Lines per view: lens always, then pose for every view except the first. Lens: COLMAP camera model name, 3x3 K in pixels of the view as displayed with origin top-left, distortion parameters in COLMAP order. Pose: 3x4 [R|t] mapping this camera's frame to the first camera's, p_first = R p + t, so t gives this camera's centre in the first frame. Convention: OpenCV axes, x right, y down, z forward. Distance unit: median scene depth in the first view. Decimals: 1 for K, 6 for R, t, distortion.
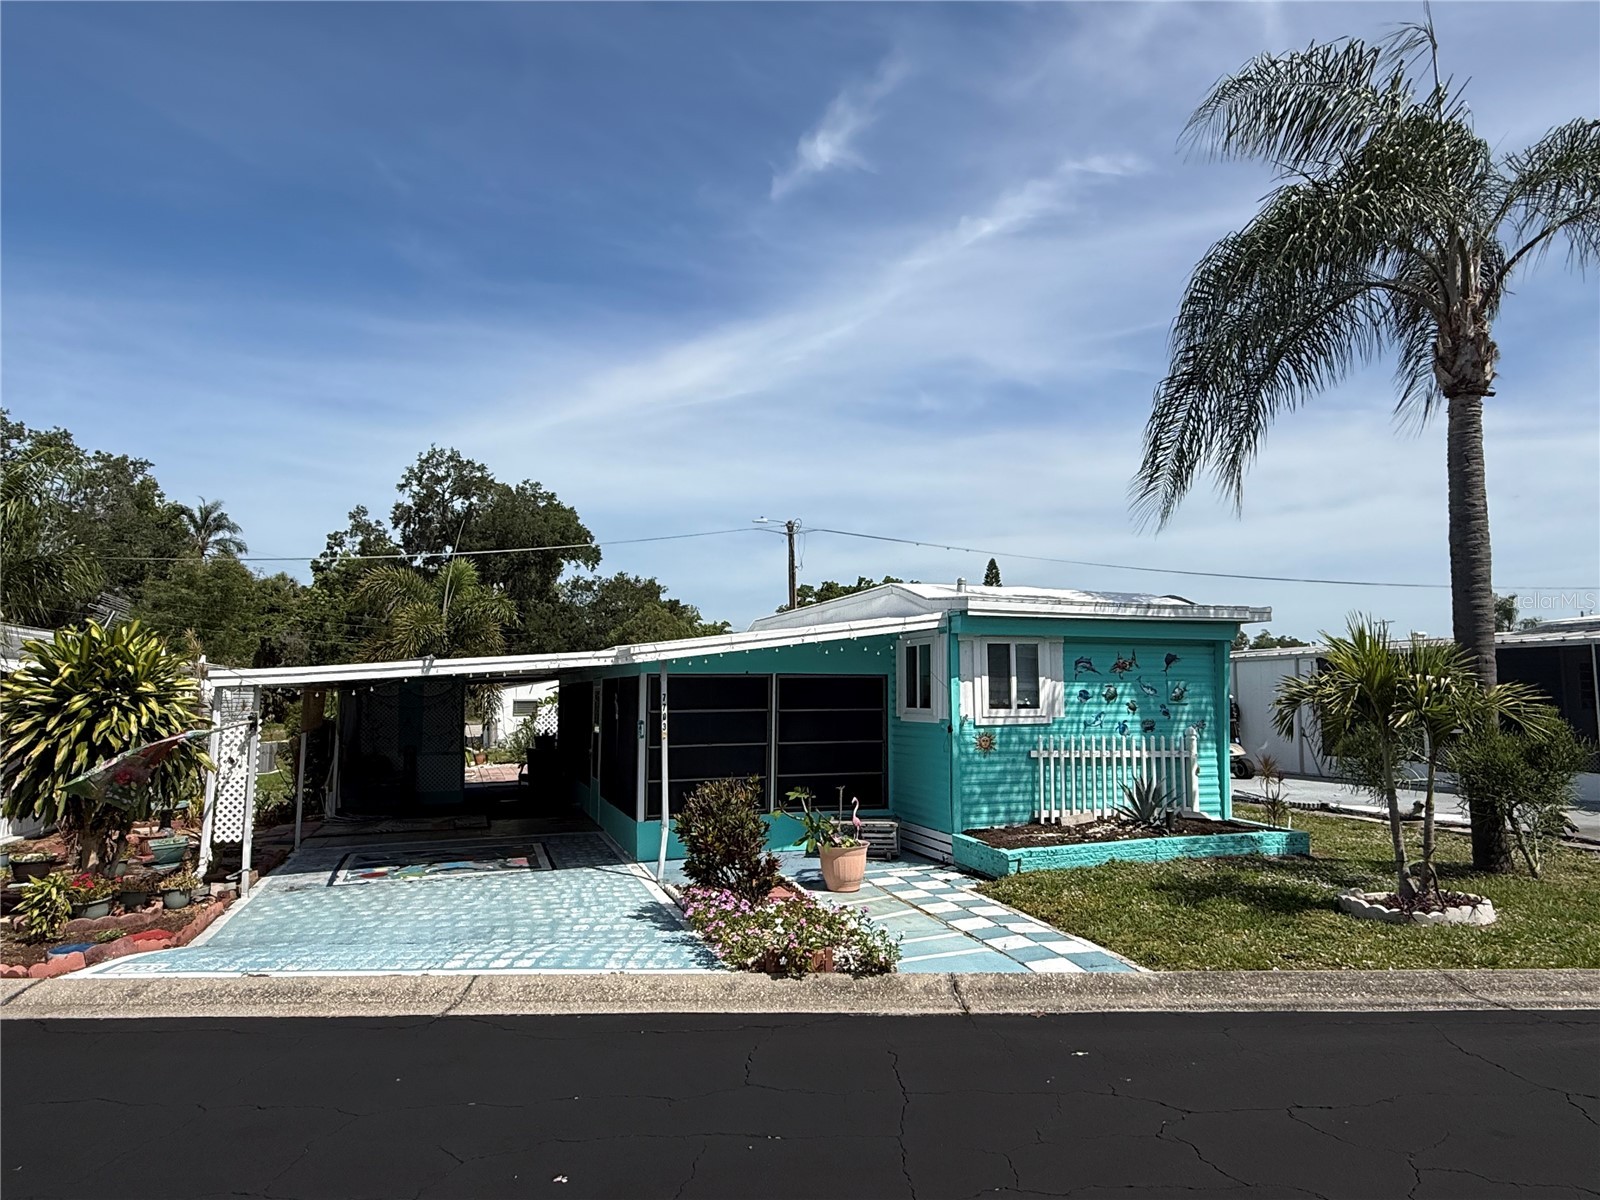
lens RADIAL K [[921.6, 0, 792.6], [0, 921.6, 625.0], [0, 0, 1]] dist [0.023383, 0.005617]
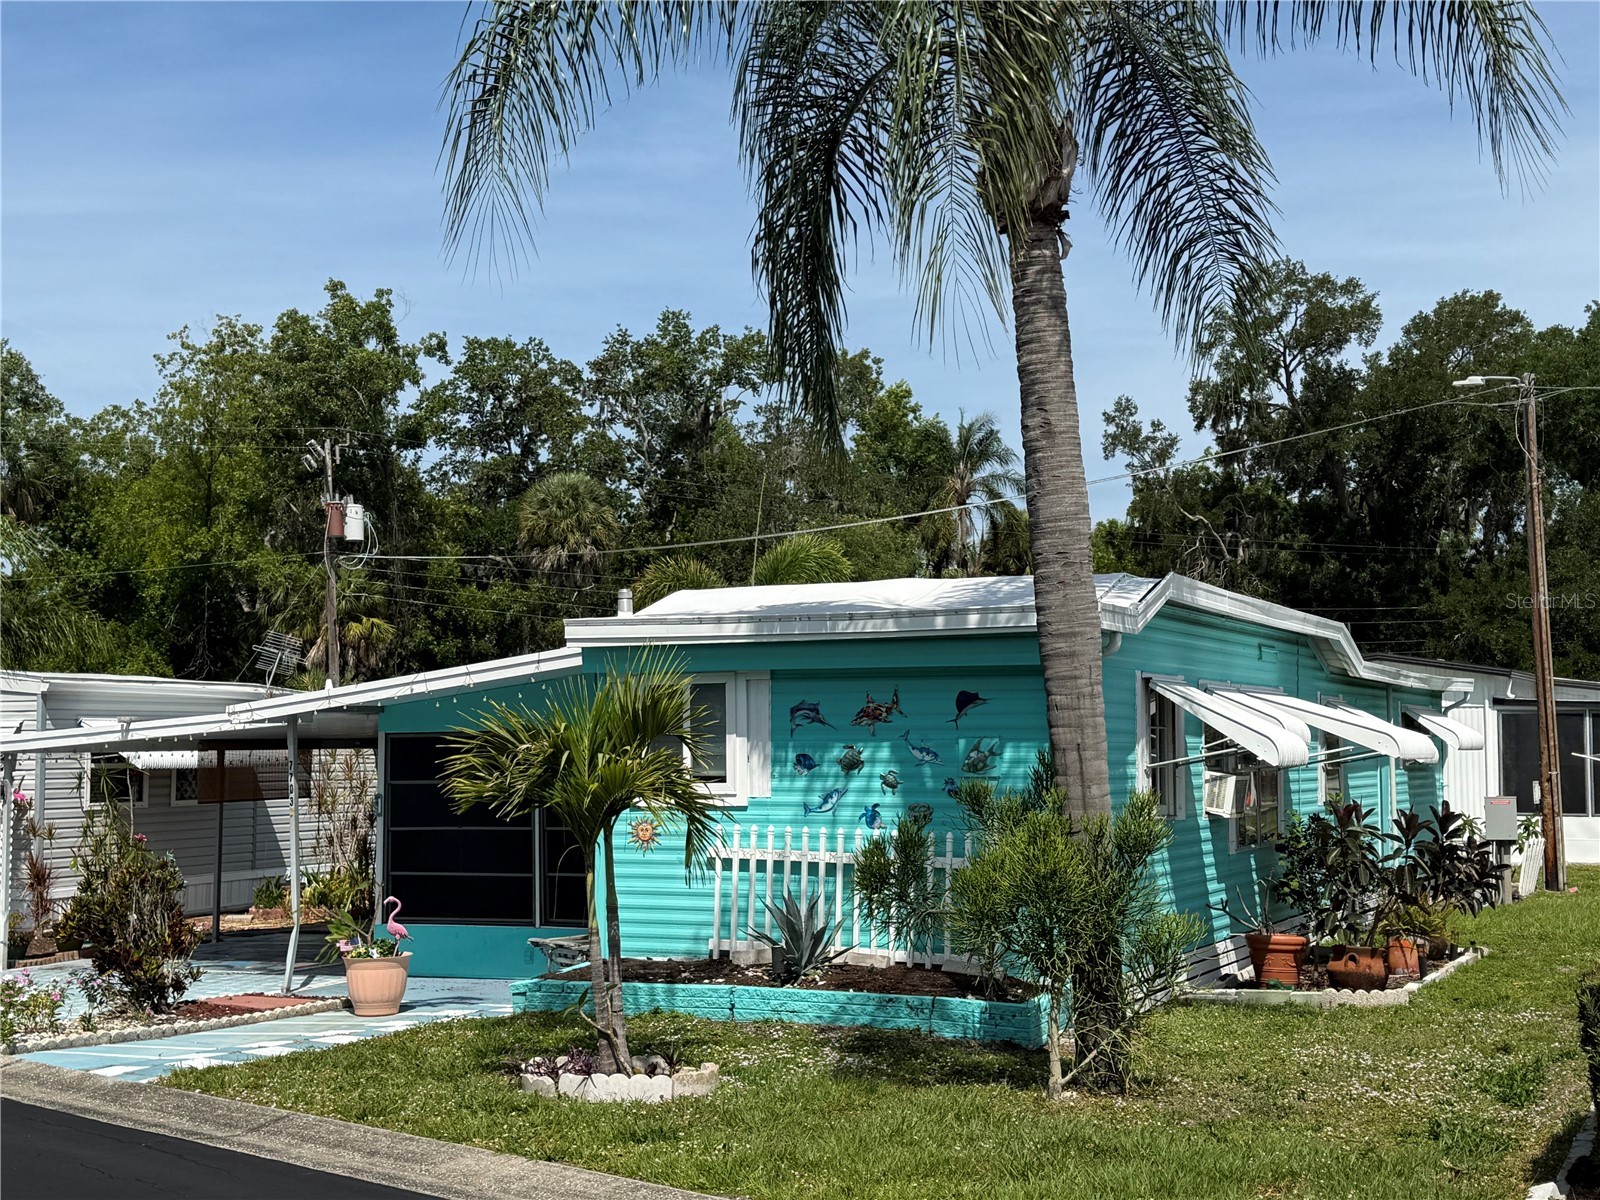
lens RADIAL K [[2097.4, 0, 800.2], [0, 2097.4, 601.4], [0, 0, 1]] dist [0.080876, 0.000000]
pose [[0.732716, -0.050280, -0.678675, 1.778410], [0.052274, 0.998479, -0.017537, -0.011396], [0.678524, -0.022627, 0.734230, -0.061018]]
